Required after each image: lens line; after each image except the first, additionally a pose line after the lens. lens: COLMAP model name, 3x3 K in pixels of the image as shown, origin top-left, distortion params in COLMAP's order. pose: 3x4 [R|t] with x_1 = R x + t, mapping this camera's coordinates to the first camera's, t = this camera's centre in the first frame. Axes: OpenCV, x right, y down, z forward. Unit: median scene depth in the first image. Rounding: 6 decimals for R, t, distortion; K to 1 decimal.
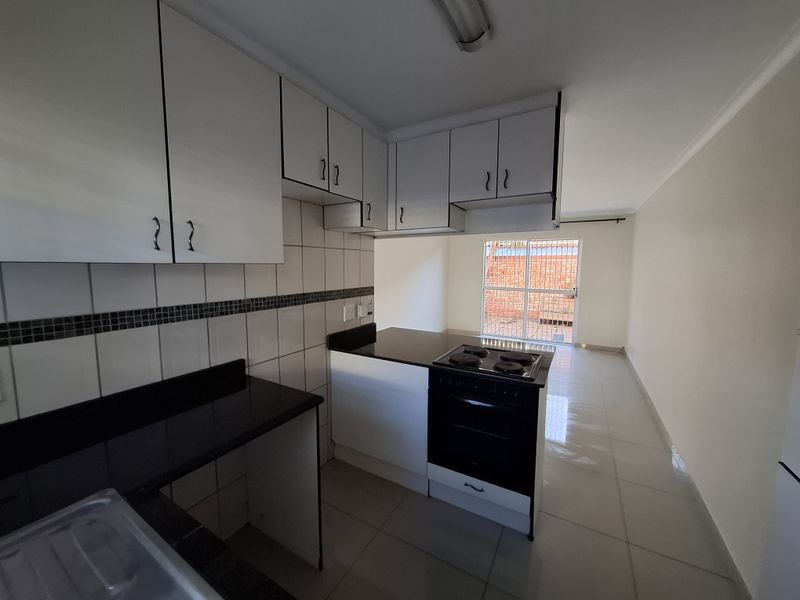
lens RADIAL K [[319.8, 0, 397.3], [0, 319.8, 298.4], [0, 0, 1]] dist [0.002607, 0.000710]
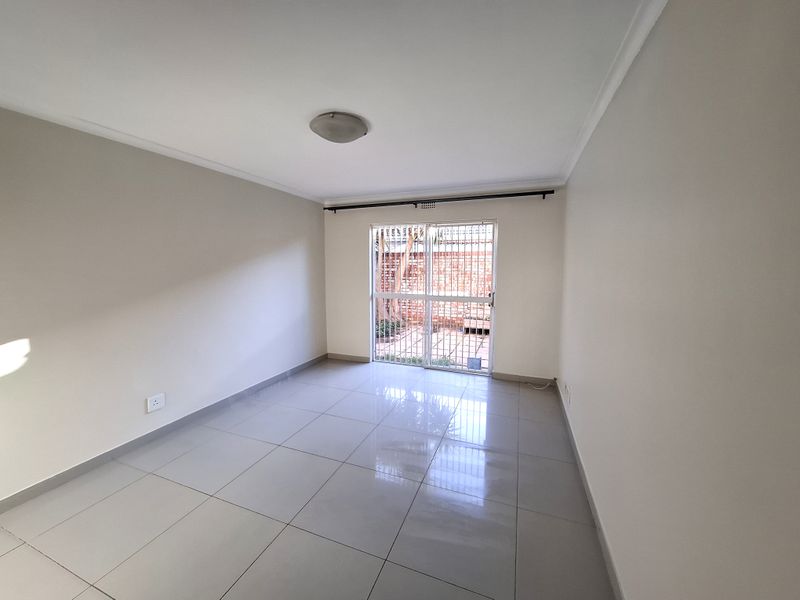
lens RADIAL K [[319.8, 0, 396.1], [0, 319.8, 300.1], [0, 0, 1]] dist [0.002607, 0.000710]
pose [[0.989871, -0.017705, 0.140863, 0.340585], [0.016911, 0.999834, 0.006826, -0.037156], [-0.140960, -0.004375, 0.990006, 0.452987]]
